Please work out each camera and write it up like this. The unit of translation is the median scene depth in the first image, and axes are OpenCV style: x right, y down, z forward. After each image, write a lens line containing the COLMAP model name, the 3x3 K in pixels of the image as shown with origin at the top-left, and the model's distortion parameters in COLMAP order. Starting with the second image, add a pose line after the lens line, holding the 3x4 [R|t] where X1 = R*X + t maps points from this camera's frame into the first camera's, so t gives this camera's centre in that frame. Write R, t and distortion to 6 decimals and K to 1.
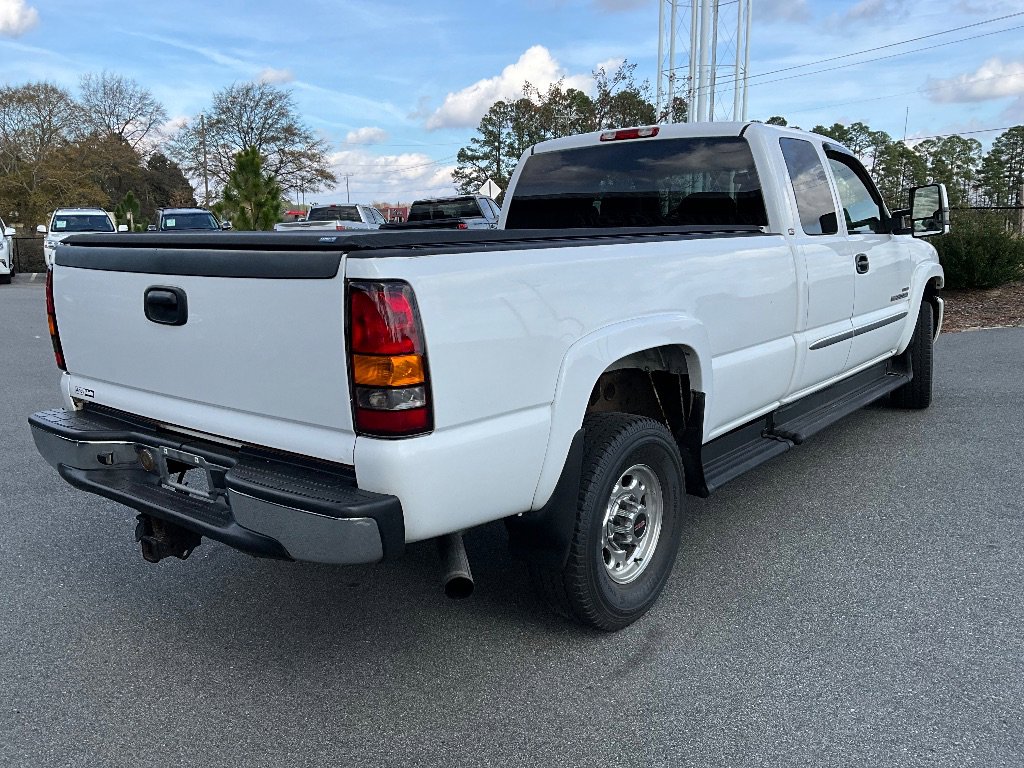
lens RADIAL K [[852.1, 0, 519.8], [0, 852.1, 405.6], [0, 0, 1]] dist [0.085552, -0.121162]
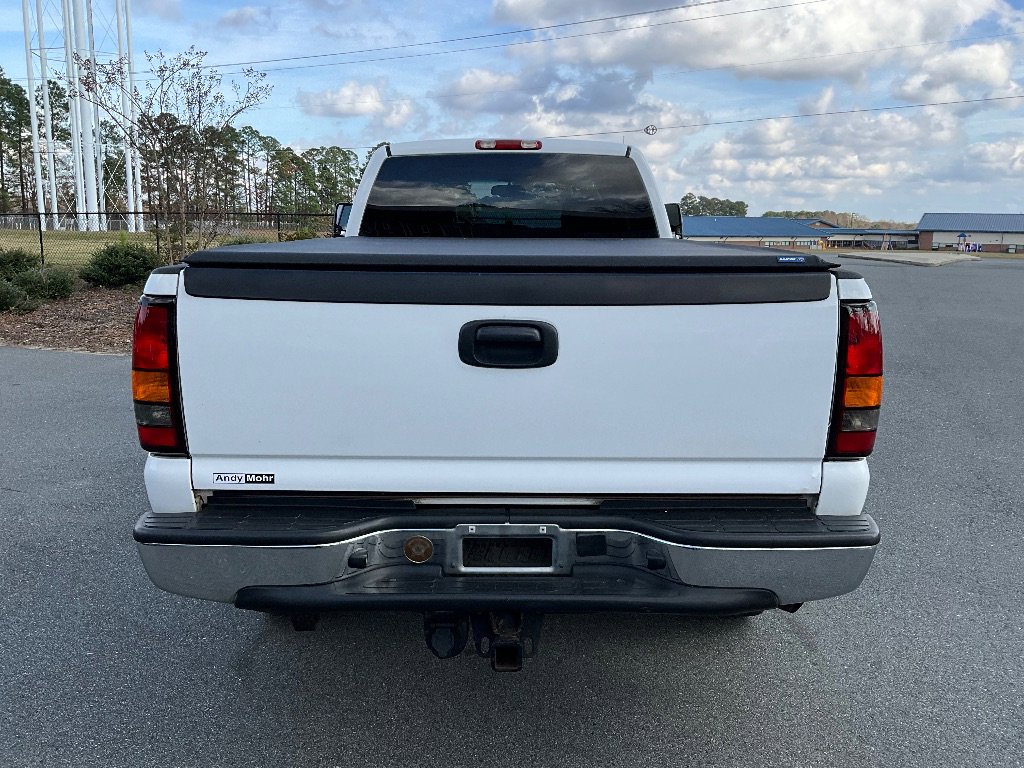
lens RADIAL K [[857.6, 0, 512.0], [0, 857.6, 384.0], [0, 0, 1]] dist [0.072560, -0.118484]
pose [[0.778548, -0.099508, 0.619647, -0.423240], [0.114078, 0.993340, 0.016187, -0.042809], [-0.617130, 0.058085, 0.784714, 0.178417]]
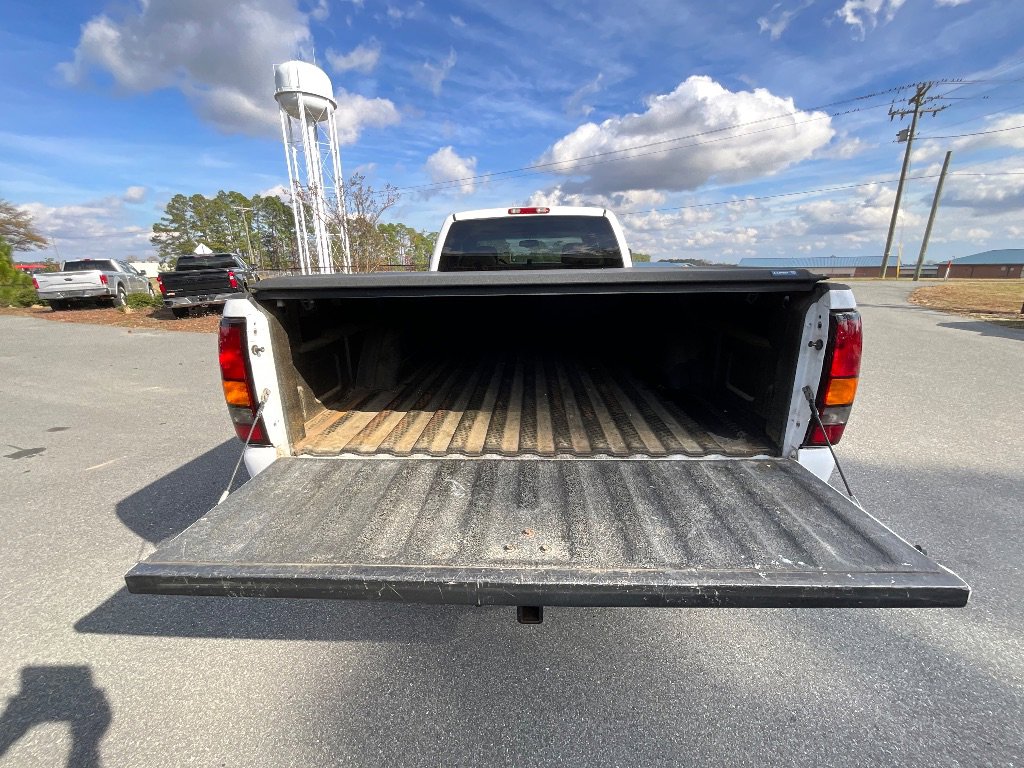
lens RADIAL K [[418.1, 0, 512.0], [0, 418.1, 384.0], [0, 0, 1]] dist [0.001006, -0.000251]
pose [[0.805844, -0.160799, 0.569876, -0.315015], [0.130709, 0.986987, 0.093662, -0.060974], [-0.577521, -0.000989, 0.816375, 0.311687]]
